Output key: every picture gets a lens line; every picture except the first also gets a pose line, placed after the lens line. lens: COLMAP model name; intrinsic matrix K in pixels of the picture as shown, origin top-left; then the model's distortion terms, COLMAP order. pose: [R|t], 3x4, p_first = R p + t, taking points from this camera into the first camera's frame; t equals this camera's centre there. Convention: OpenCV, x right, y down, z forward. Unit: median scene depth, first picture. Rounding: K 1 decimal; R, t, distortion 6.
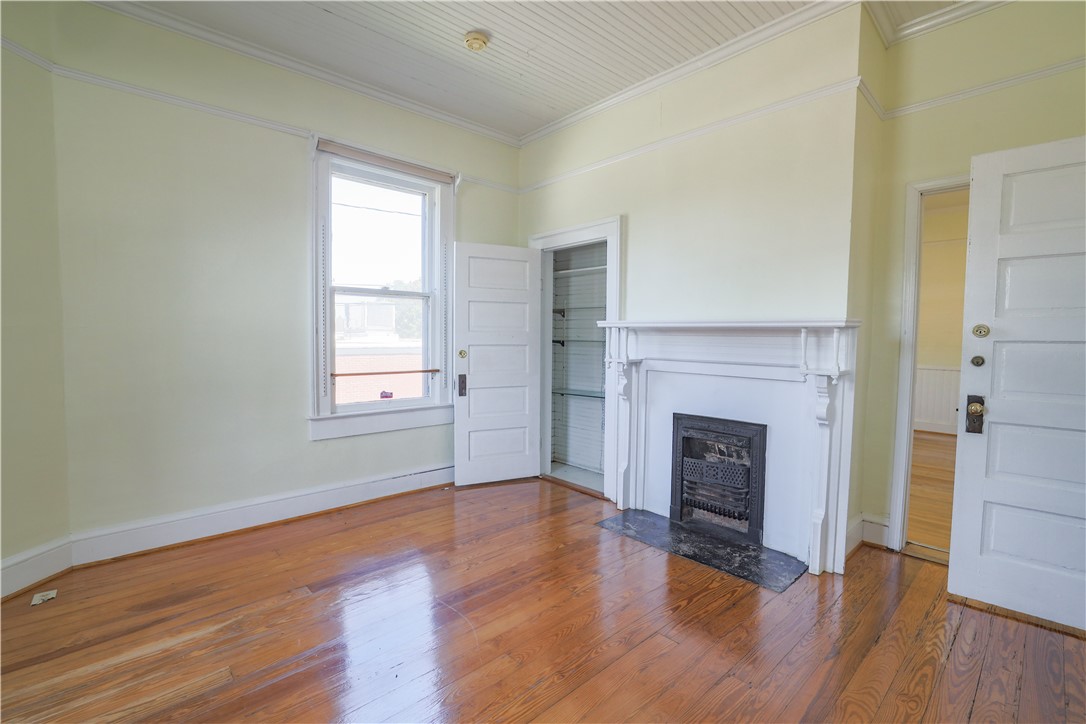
lens RADIAL K [[497.7, 0, 543.0], [0, 497.7, 362.0], [0, 0, 1]] dist [-0.002630, -0.000320]
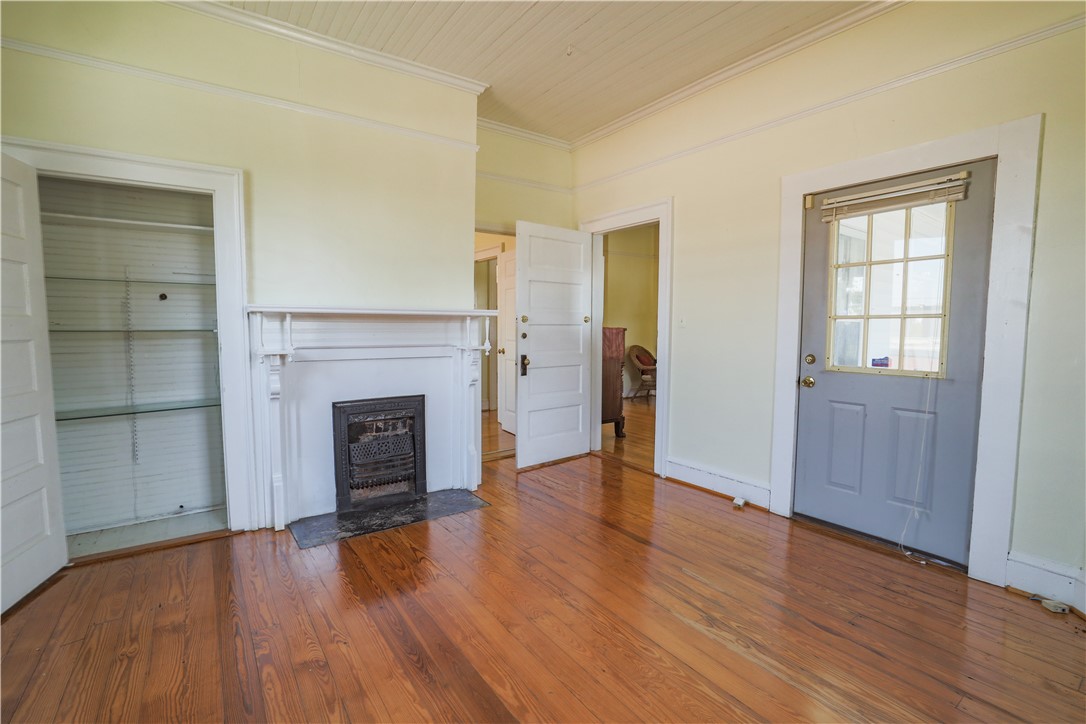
lens RADIAL K [[485.1, 0, 545.1], [0, 485.1, 361.3], [0, 0, 1]] dist [-0.030558, 0.000274]
pose [[0.132551, -0.068160, 0.988830, -0.637292], [0.058957, 0.996409, 0.060779, -0.009290], [-0.989421, 0.050242, 0.136093, 0.498575]]
